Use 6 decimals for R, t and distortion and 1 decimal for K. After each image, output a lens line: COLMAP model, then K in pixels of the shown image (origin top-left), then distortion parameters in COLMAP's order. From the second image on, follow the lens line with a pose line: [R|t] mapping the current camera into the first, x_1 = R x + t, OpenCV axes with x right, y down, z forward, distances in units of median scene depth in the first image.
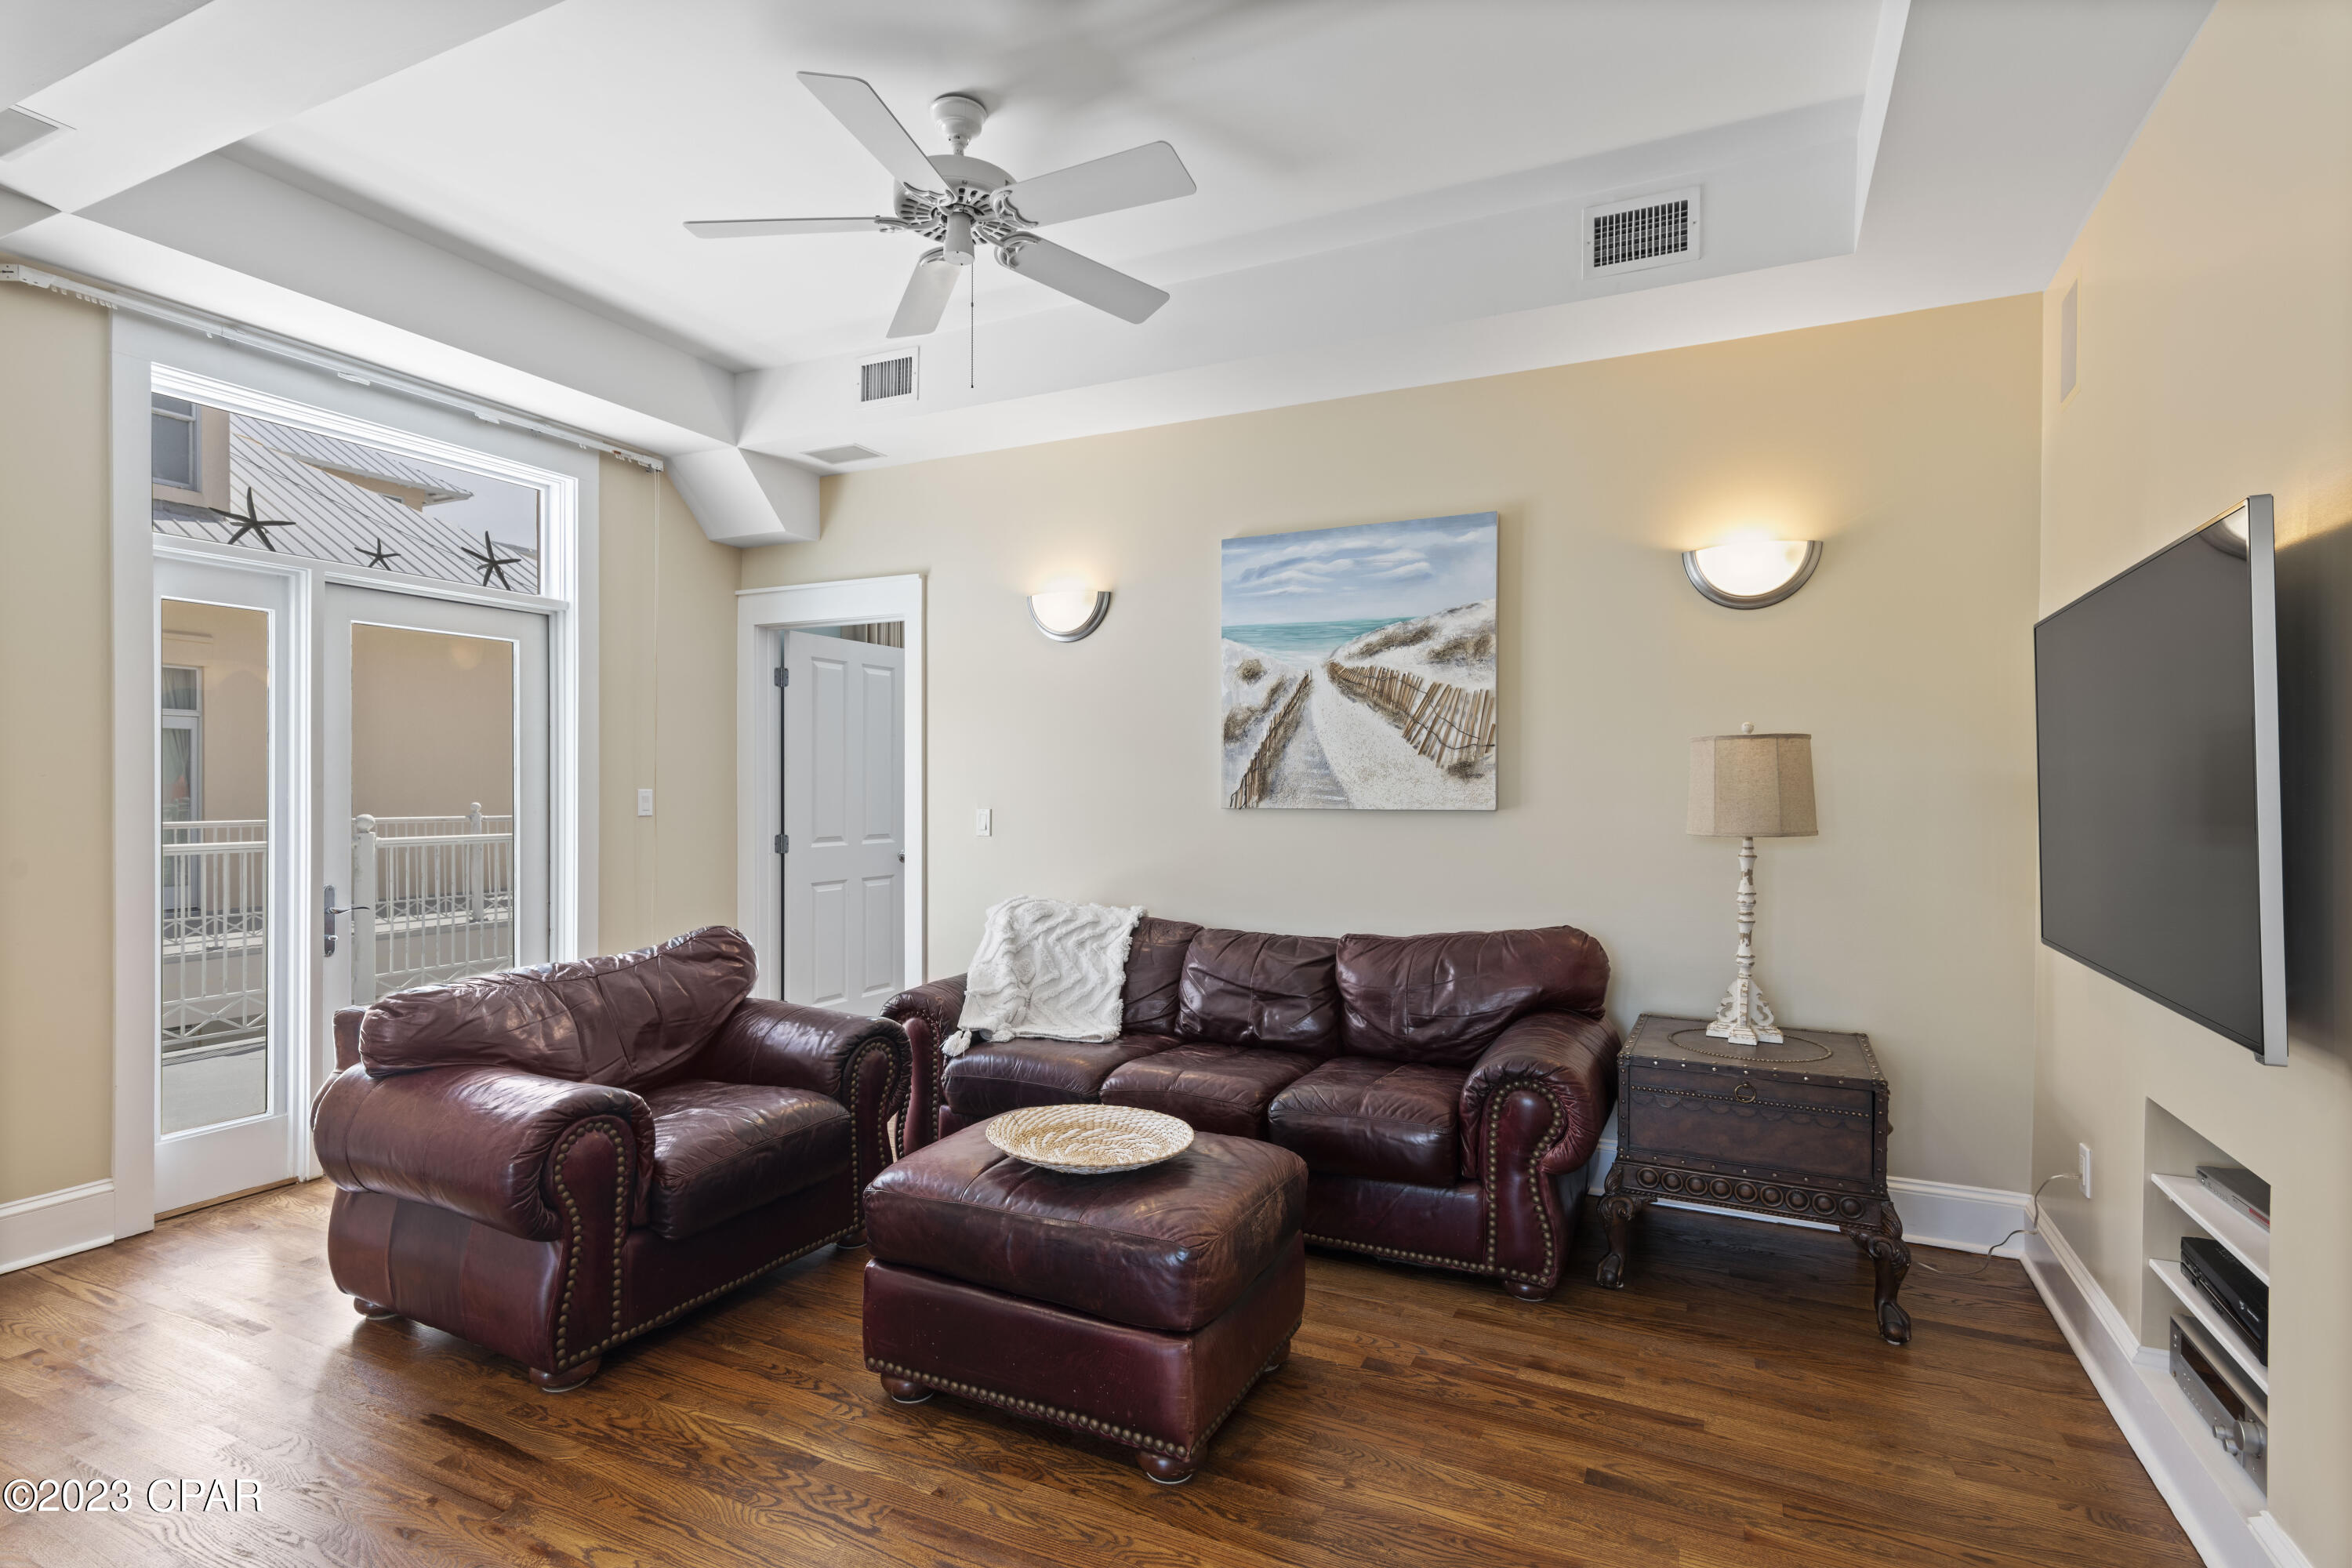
lens RADIAL K [[1141.9, 0, 1178.8], [0, 1141.9, 792.1], [0, 0, 1]] dist [0.007654, -0.001242]
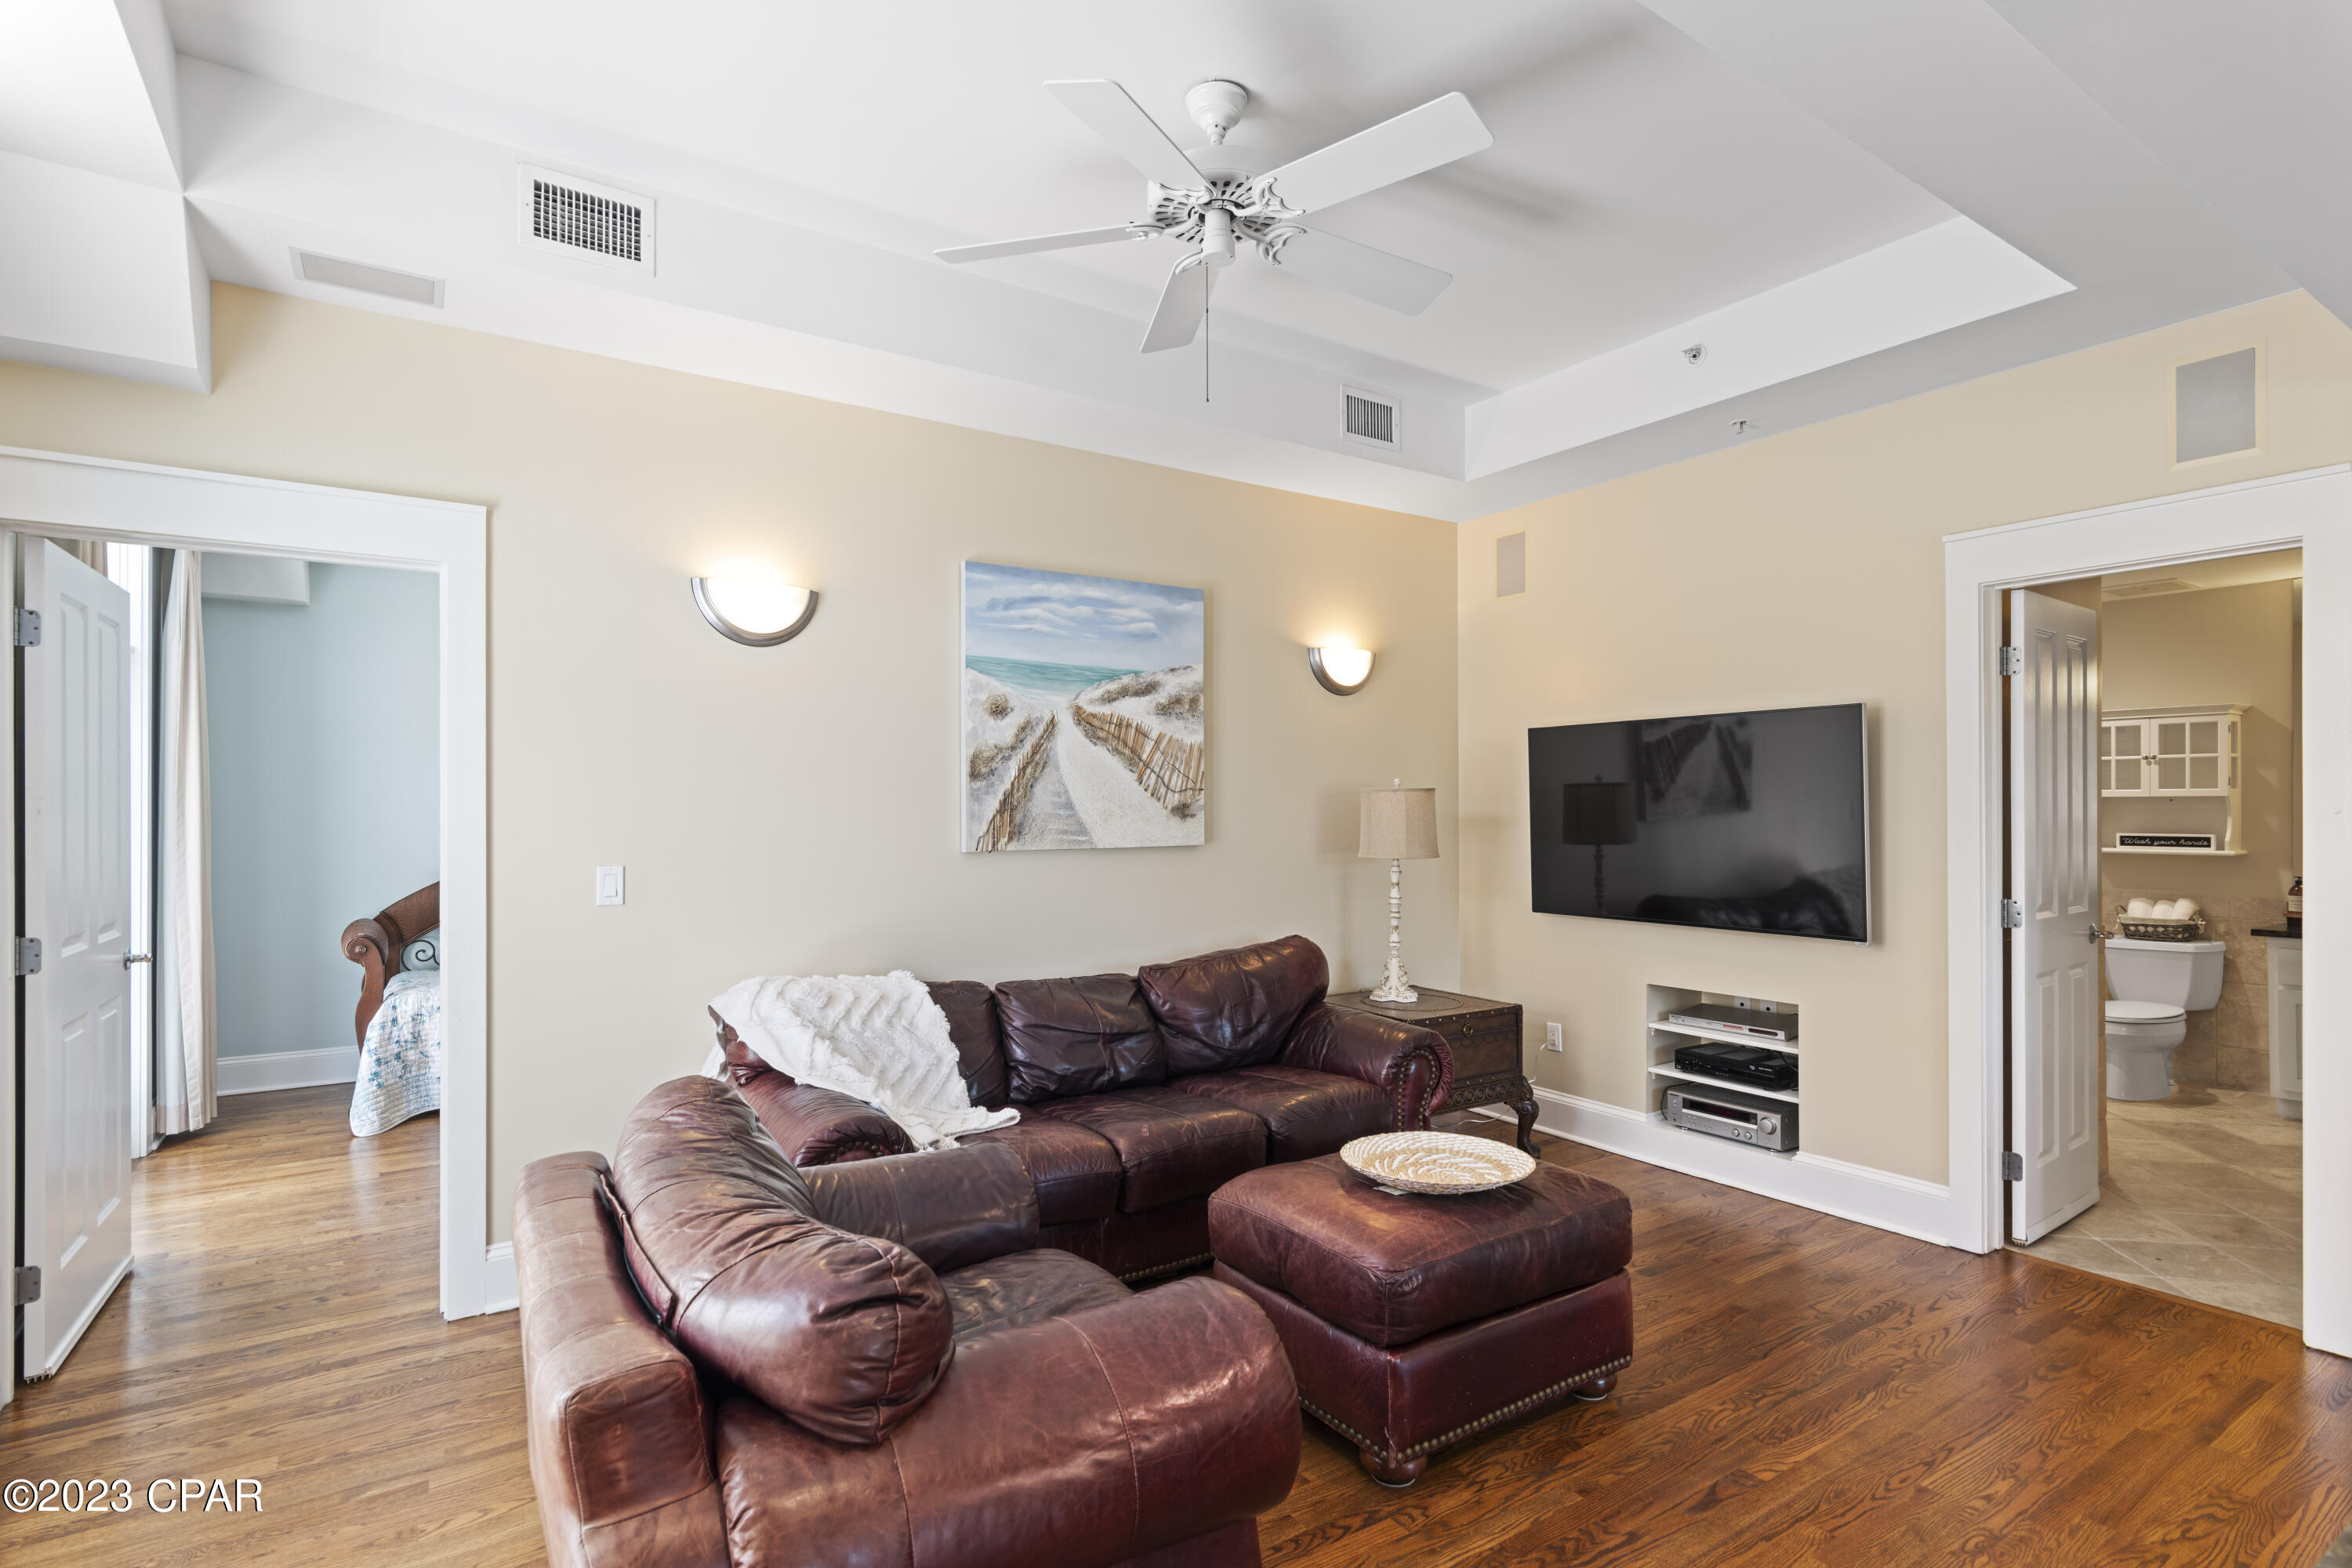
lens RADIAL K [[1141.9, 0, 1186.1], [0, 1141.9, 796.9], [0, 0, 1]] dist [0.007654, -0.001242]
pose [[0.507247, 0.001657, 0.861799, -0.740751], [0.007813, 0.999948, -0.006522, -0.025862], [-0.861765, 0.010041, 0.507208, 0.423467]]
